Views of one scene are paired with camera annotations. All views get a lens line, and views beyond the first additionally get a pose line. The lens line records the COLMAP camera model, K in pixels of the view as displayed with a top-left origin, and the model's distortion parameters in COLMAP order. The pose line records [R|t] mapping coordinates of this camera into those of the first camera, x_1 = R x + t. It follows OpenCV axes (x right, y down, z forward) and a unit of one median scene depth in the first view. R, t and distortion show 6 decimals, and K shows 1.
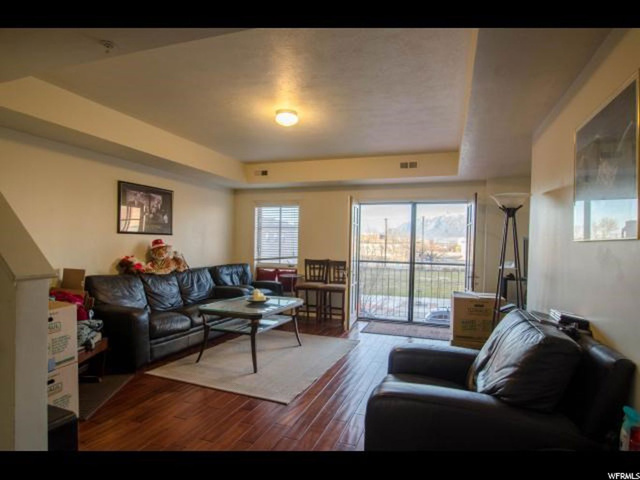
lens RADIAL K [[368.9, 0, 319.9], [0, 368.9, 243.0], [0, 0, 1]] dist [-0.006355, -0.003151]
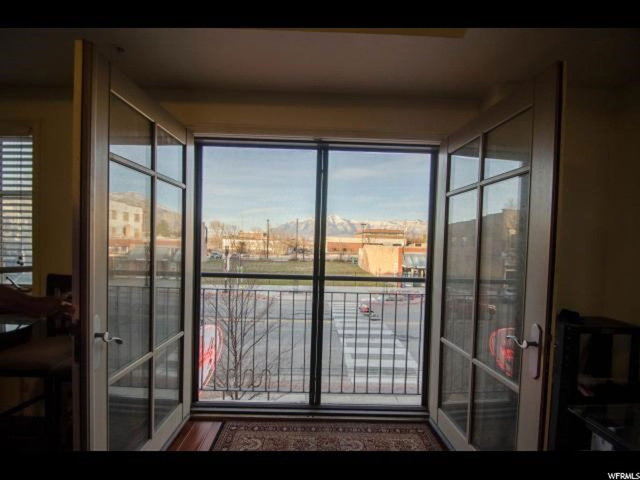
lens RADIAL K [[287.3, 0, 318.9], [0, 287.3, 245.2], [0, 0, 1]] dist [0.000530, -0.000019]
pose [[0.938660, -0.001800, 0.344839, 0.022291], [-0.004946, 0.999813, 0.018682, 0.001334], [-0.344808, -0.019241, 0.938476, 0.116587]]
